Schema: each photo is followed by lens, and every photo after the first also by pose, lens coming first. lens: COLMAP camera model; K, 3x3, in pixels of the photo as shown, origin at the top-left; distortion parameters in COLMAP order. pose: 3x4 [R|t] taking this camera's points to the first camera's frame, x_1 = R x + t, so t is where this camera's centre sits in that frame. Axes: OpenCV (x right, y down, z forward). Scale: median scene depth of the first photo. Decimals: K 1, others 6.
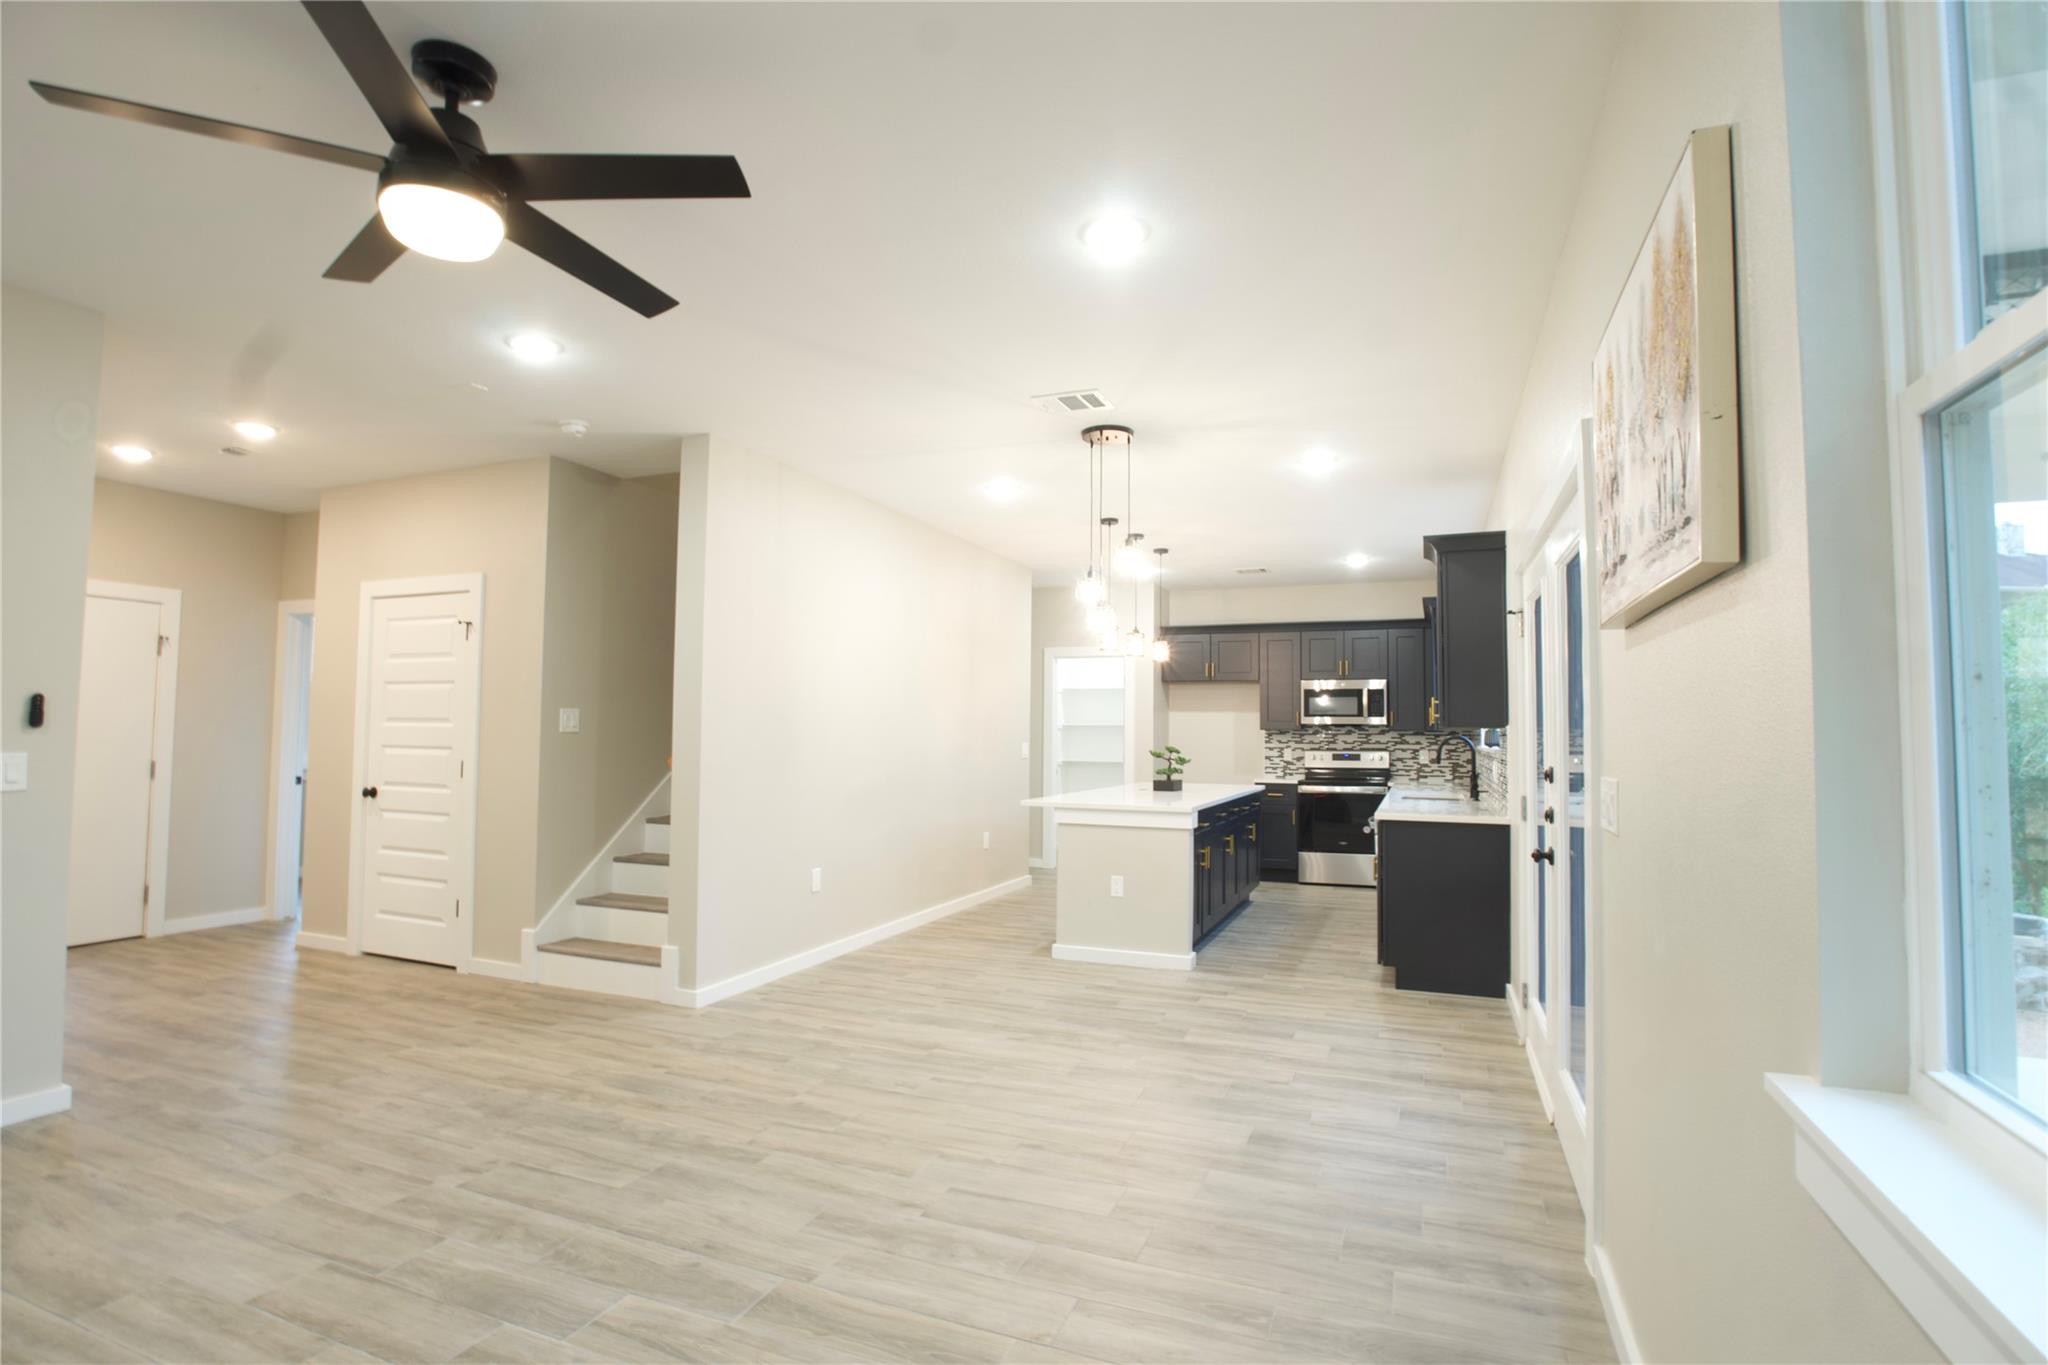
lens RADIAL K [[968.2, 0, 1024.0], [0, 968.2, 682.5], [0, 0, 1]] dist [0.000429, 0.000377]
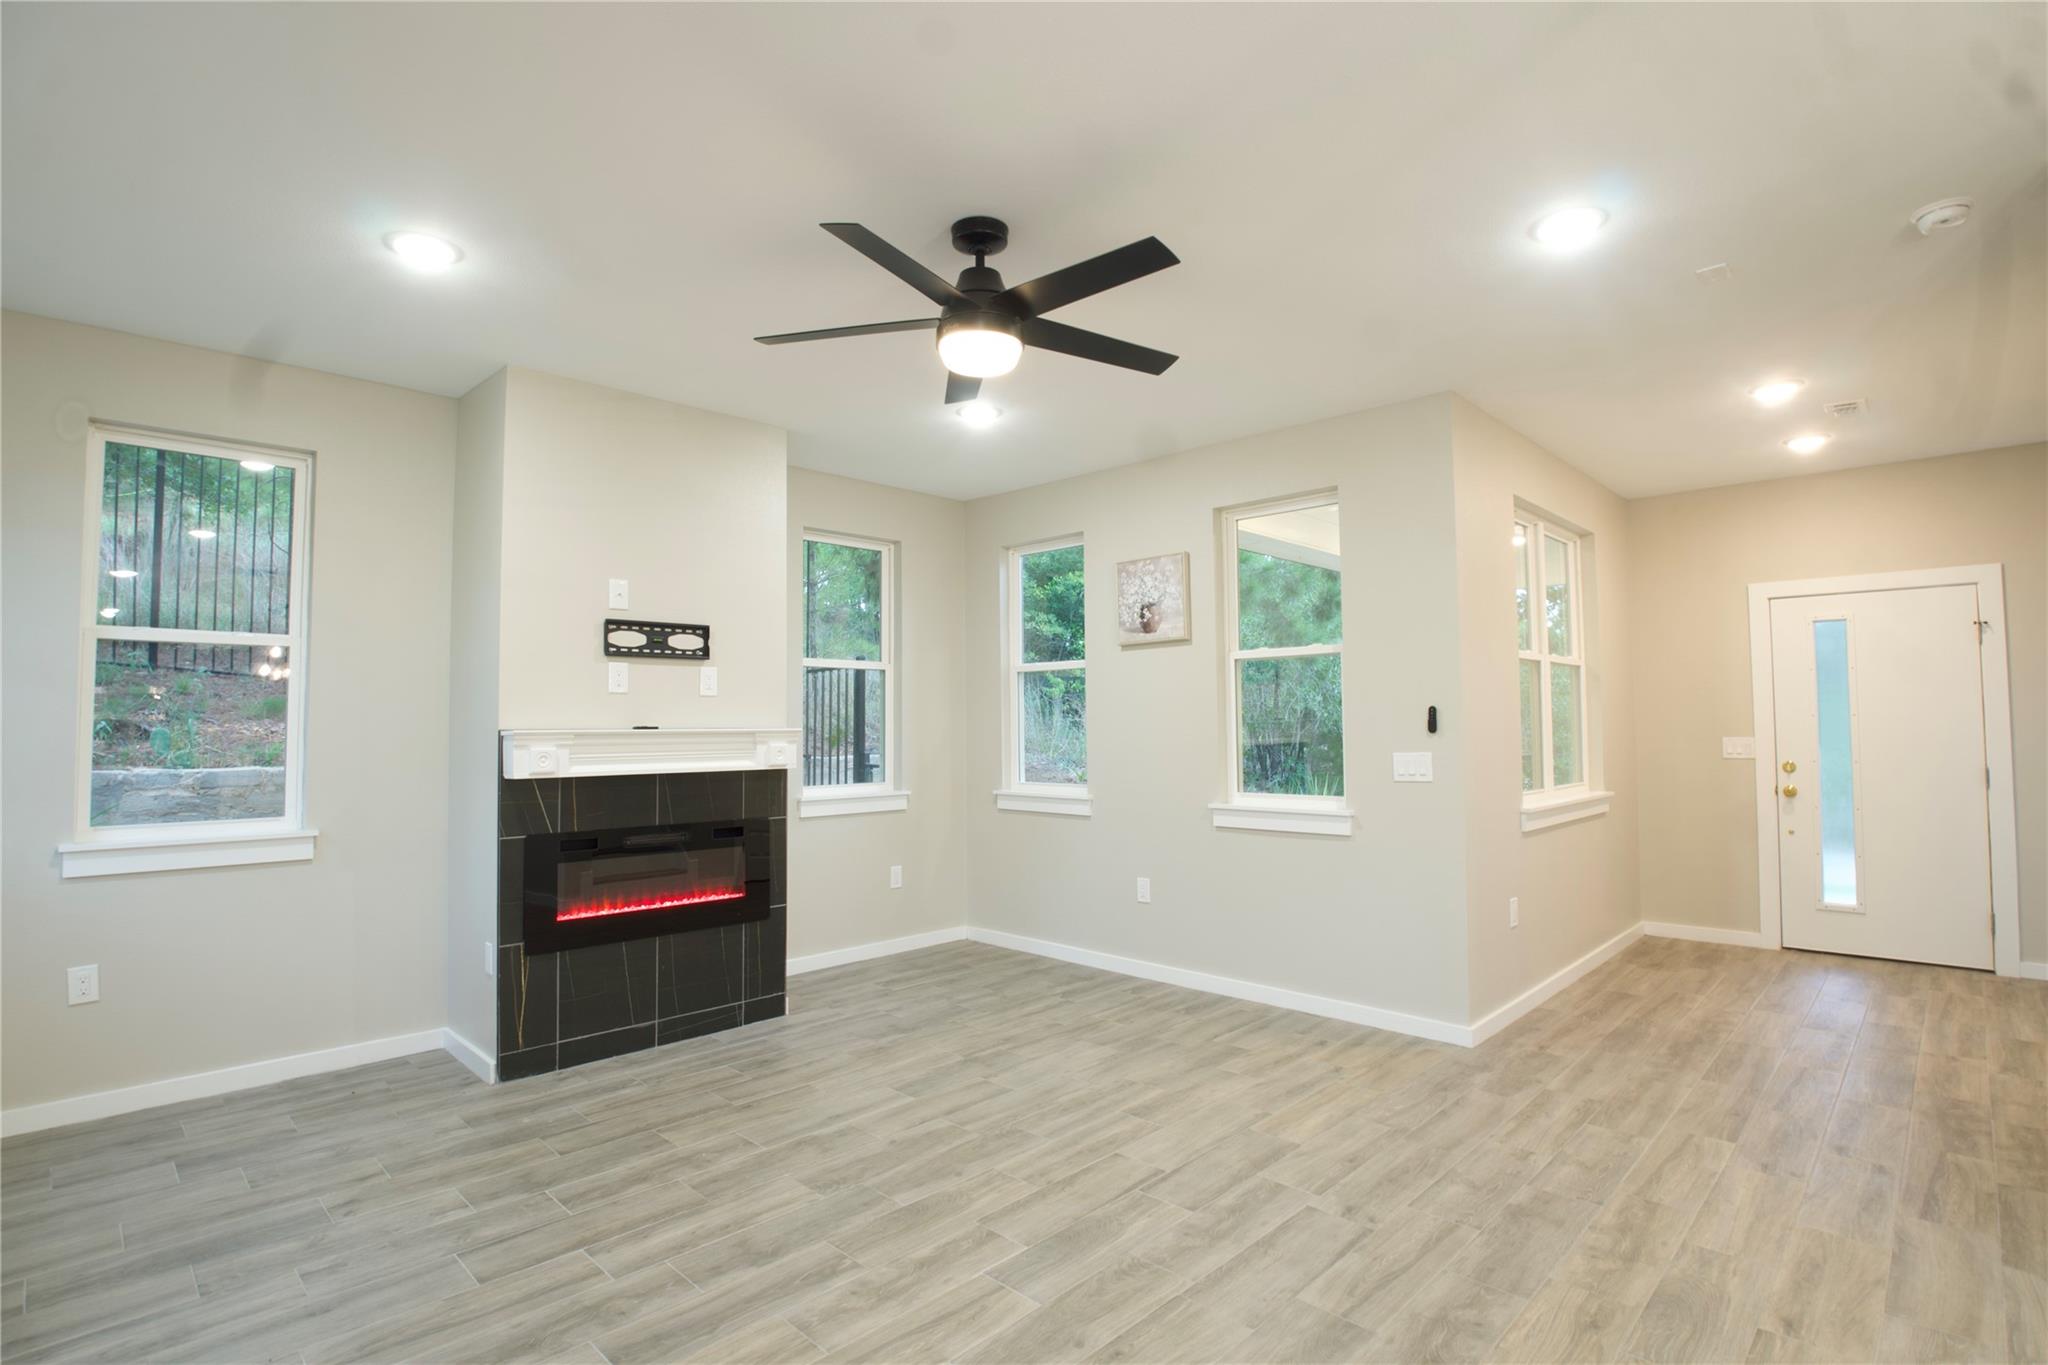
lens RADIAL K [[1003.4, 0, 1024.0], [0, 1003.4, 682.5], [0, 0, 1]] dist [-0.019865, 0.000340]
pose [[-0.360373, -0.052406, -0.931335, 0.406274], [0.052235, 0.995720, -0.076241, 0.051808], [0.931345, -0.076123, -0.356093, 0.974314]]
